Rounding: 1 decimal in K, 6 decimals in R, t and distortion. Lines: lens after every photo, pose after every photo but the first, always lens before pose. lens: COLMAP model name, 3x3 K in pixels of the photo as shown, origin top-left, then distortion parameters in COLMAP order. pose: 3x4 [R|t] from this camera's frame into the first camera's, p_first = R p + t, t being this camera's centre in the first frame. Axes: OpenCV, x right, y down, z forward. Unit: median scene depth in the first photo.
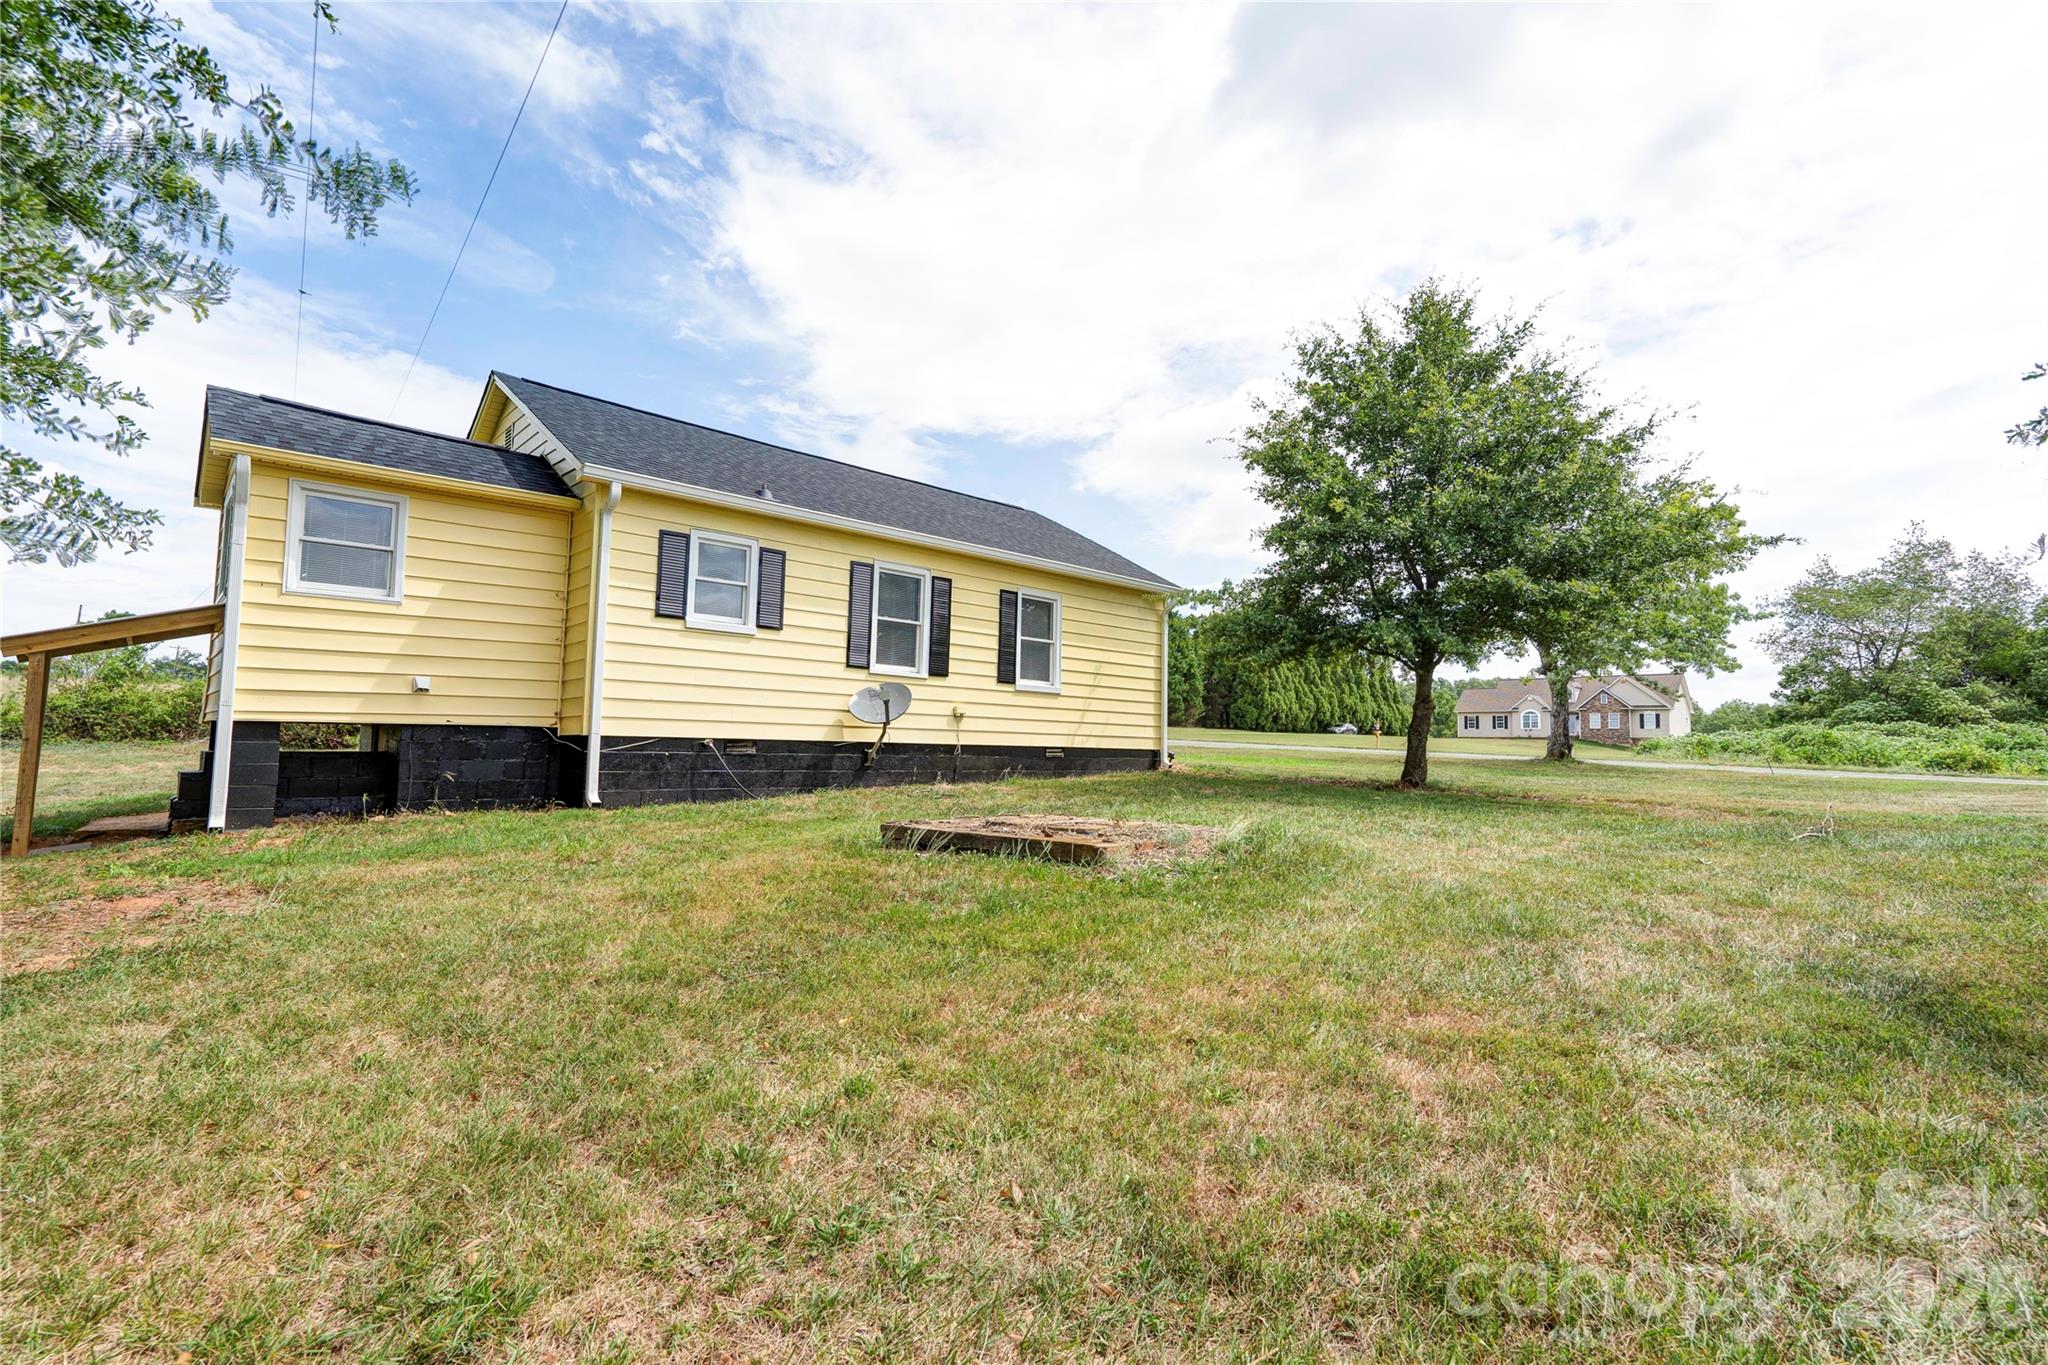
lens RADIAL K [[935.4, 0, 998.7], [0, 935.4, 678.3], [0, 0, 1]] dist [-0.009786, 0.022789]
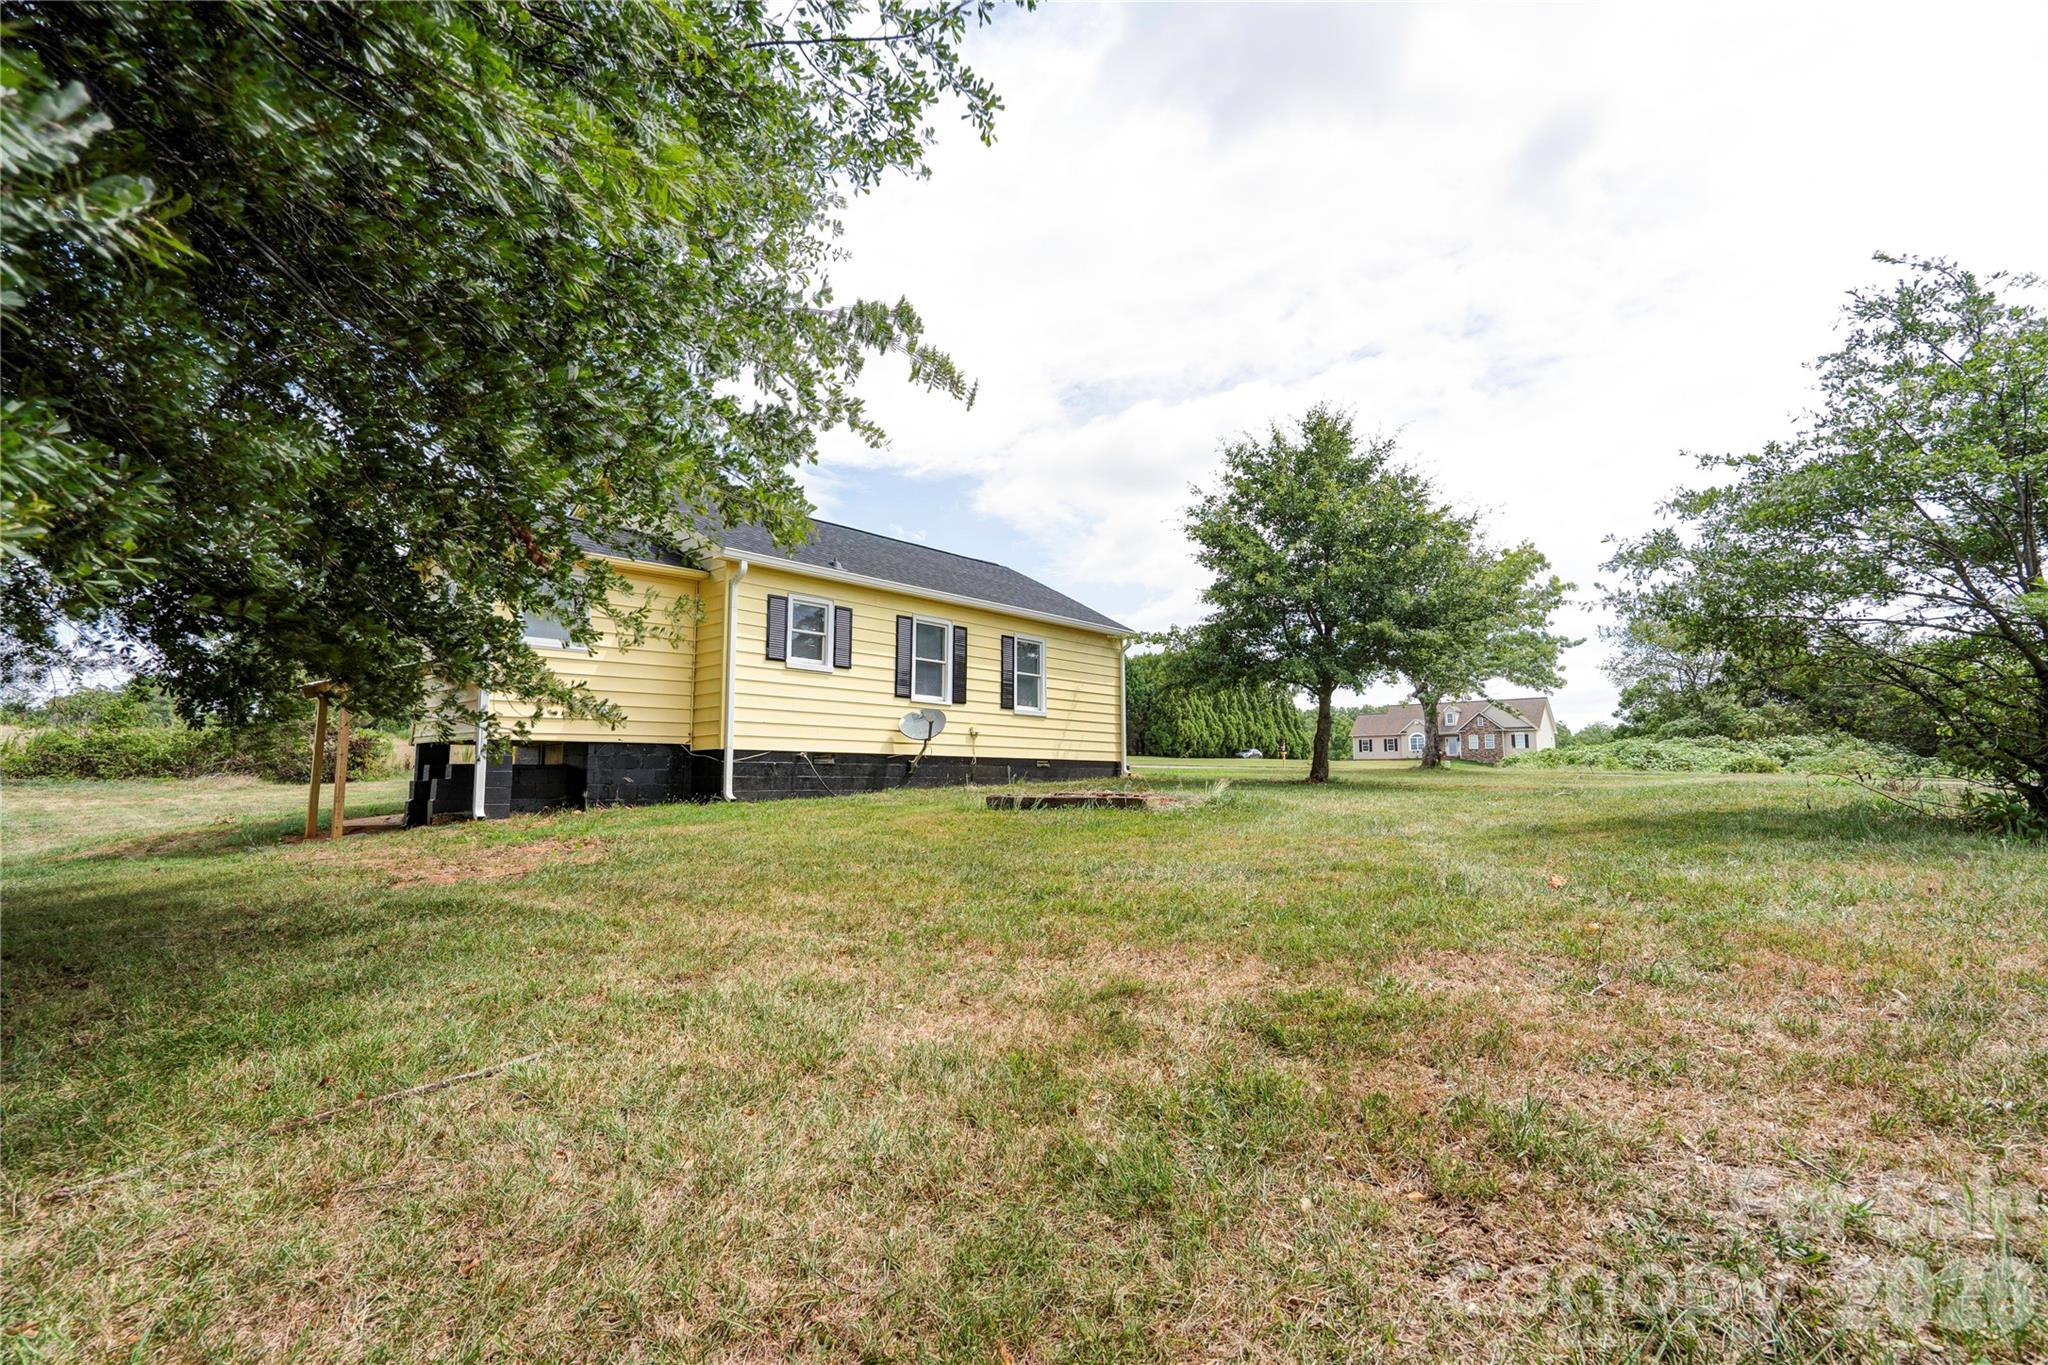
lens RADIAL K [[935.4, 0, 998.7], [0, 935.4, 678.3], [0, 0, 1]] dist [-0.009786, 0.022789]
pose [[0.995441, -0.009881, 0.094861, -0.129709], [0.013176, 0.999329, -0.034162, 0.007668], [-0.094460, 0.035256, 0.994904, -0.274834]]
